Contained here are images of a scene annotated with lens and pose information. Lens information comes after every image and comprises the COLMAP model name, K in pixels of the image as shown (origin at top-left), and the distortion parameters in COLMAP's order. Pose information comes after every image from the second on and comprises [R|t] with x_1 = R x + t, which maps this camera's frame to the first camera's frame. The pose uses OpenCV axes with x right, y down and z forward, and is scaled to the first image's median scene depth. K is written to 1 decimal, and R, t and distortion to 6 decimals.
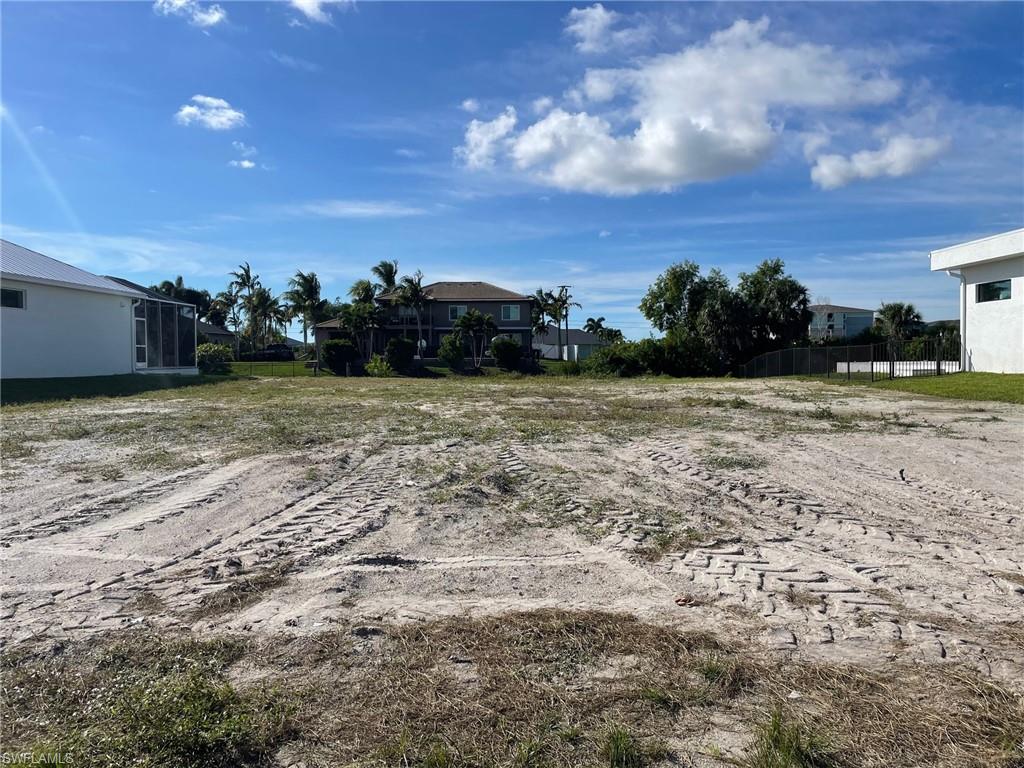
lens RADIAL K [[768.4, 0, 512.0], [0, 768.4, 384.0], [0, 0, 1]] dist [0.093413, -0.121153]
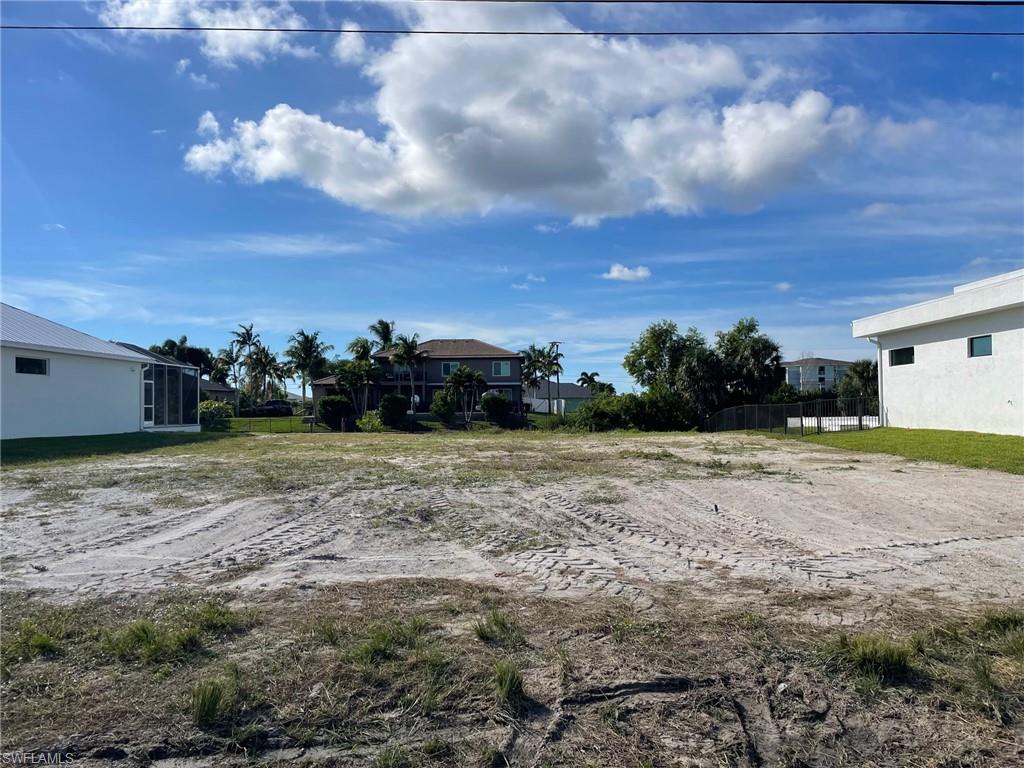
lens RADIAL K [[768.4, 0, 512.0], [0, 768.4, 384.0], [0, 0, 1]] dist [0.093413, -0.121153]
pose [[0.999988, -0.004918, 0.000533, 0.044572], [0.004943, 0.997633, -0.068579, -0.003304], [-0.000195, 0.068581, 0.997646, -0.125193]]
